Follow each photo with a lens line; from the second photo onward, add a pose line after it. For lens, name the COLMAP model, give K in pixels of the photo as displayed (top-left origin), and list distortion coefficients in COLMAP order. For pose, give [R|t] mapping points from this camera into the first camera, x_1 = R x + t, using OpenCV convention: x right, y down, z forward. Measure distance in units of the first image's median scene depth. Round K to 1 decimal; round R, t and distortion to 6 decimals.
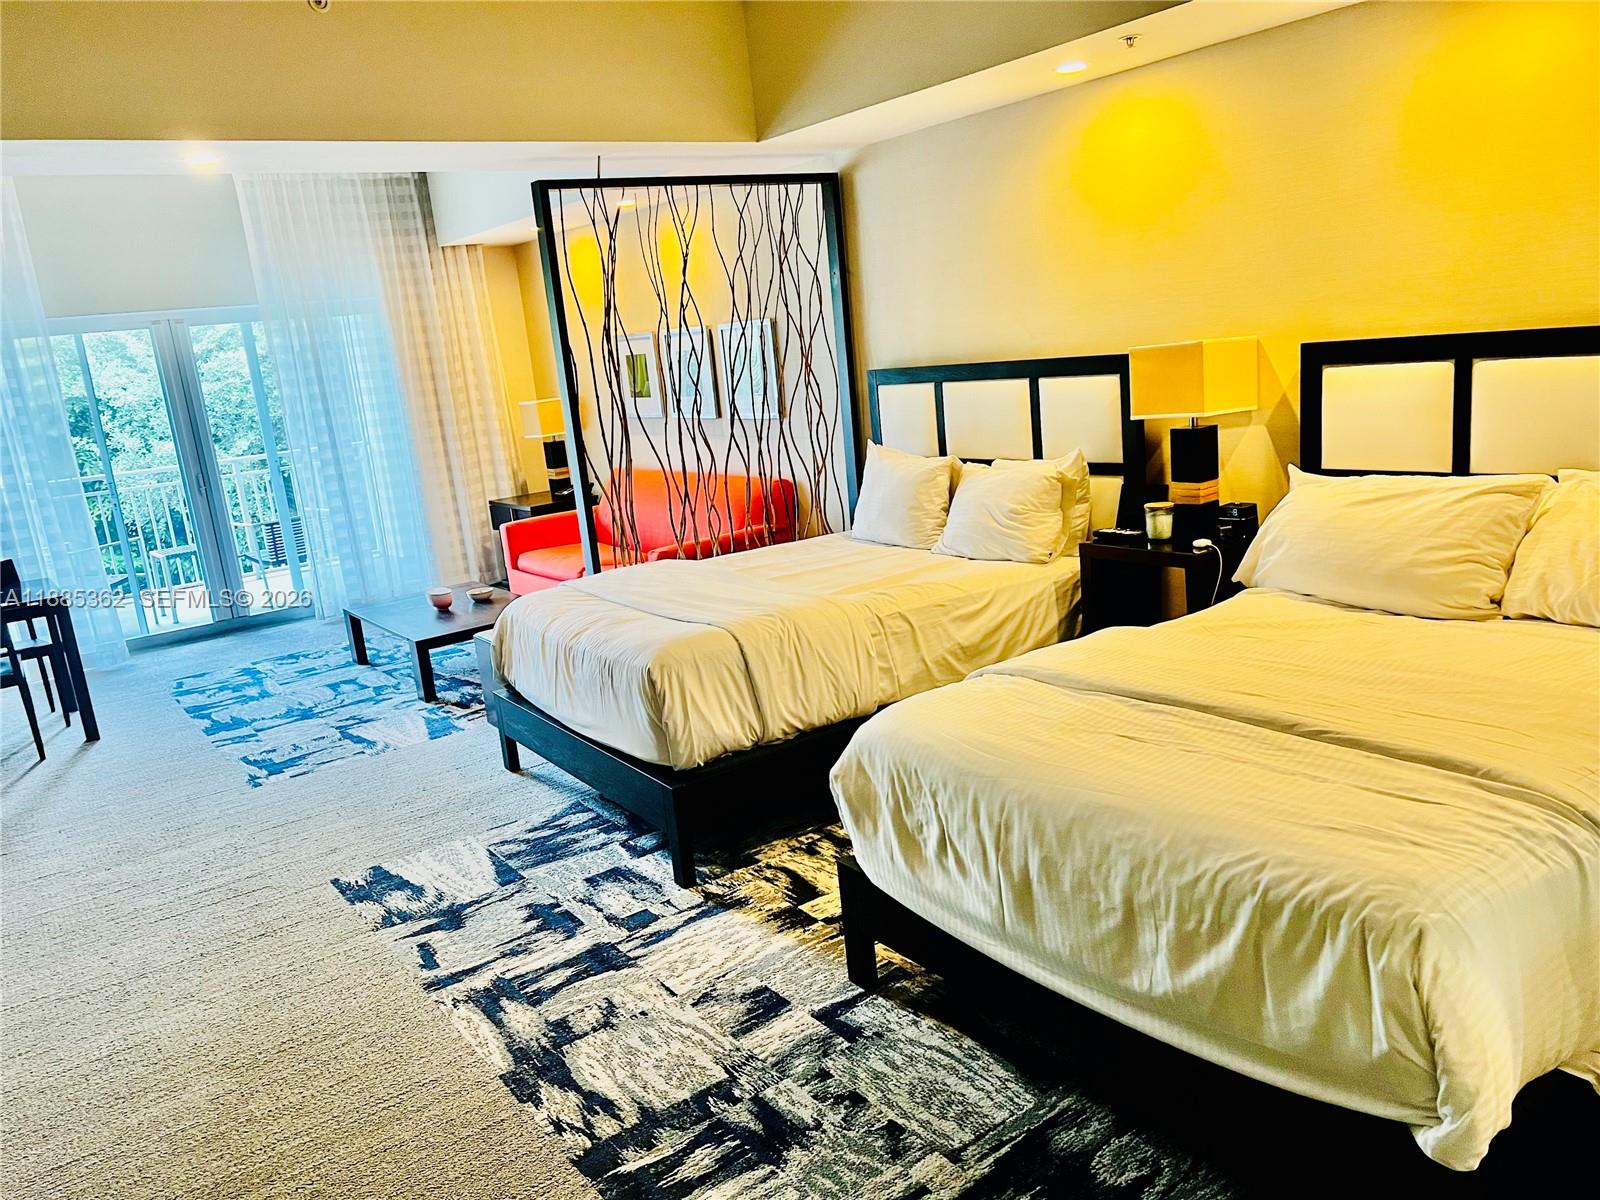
lens RADIAL K [[1189.0, 0, 791.1], [0, 1189.0, 615.3], [0, 0, 1]] dist [0.058114, -0.070124]
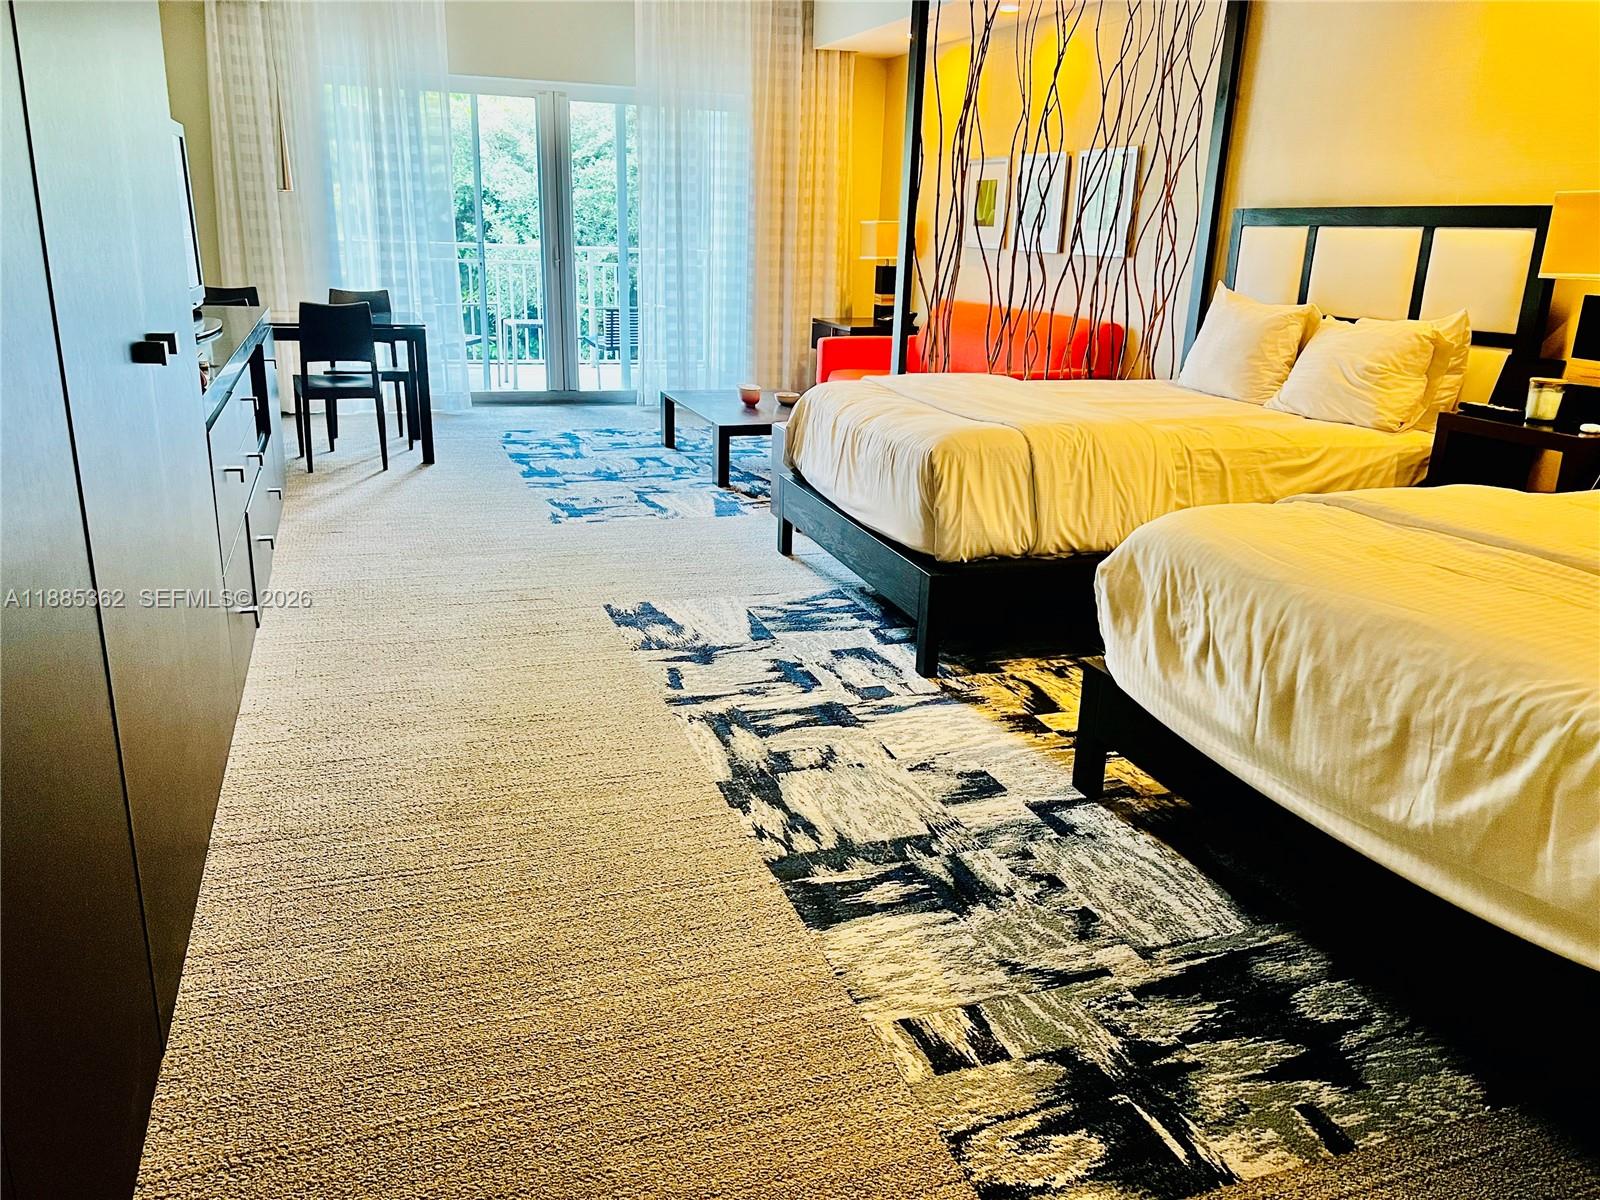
lens RADIAL K [[1189.0, 0, 797.9], [0, 1189.0, 614.9], [0, 0, 1]] dist [0.058114, -0.070124]
pose [[0.953589, 0.204840, -0.220698, 0.018187], [-0.183483, 0.976449, 0.113498, 0.084461], [0.238750, -0.067736, 0.968716, 0.015733]]
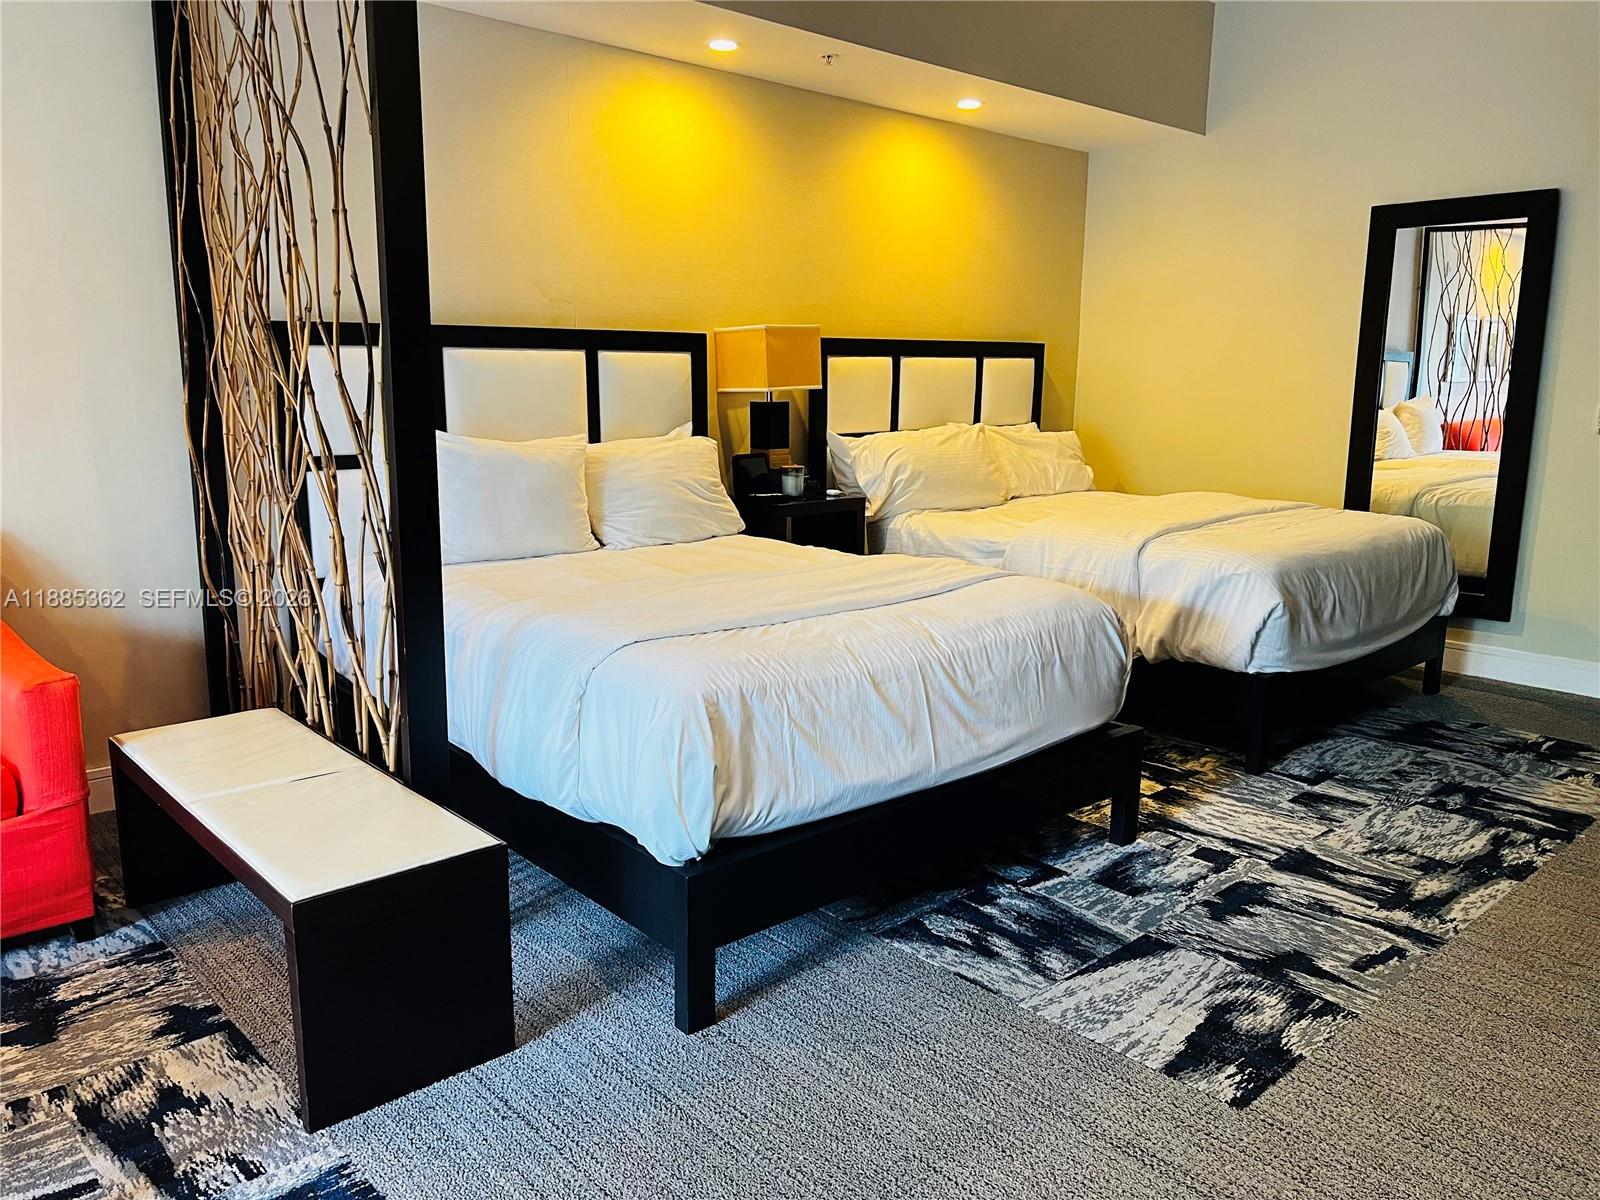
lens RADIAL K [[1189.0, 0, 798.4], [0, 1189.0, 603.1], [0, 0, 1]] dist [0.058114, -0.070124]
pose [[-0.121149, -0.097265, 0.987857, -0.940982], [0.234615, 0.964185, 0.123707, -0.118794], [-0.964510, 0.246753, -0.093990, 1.284527]]
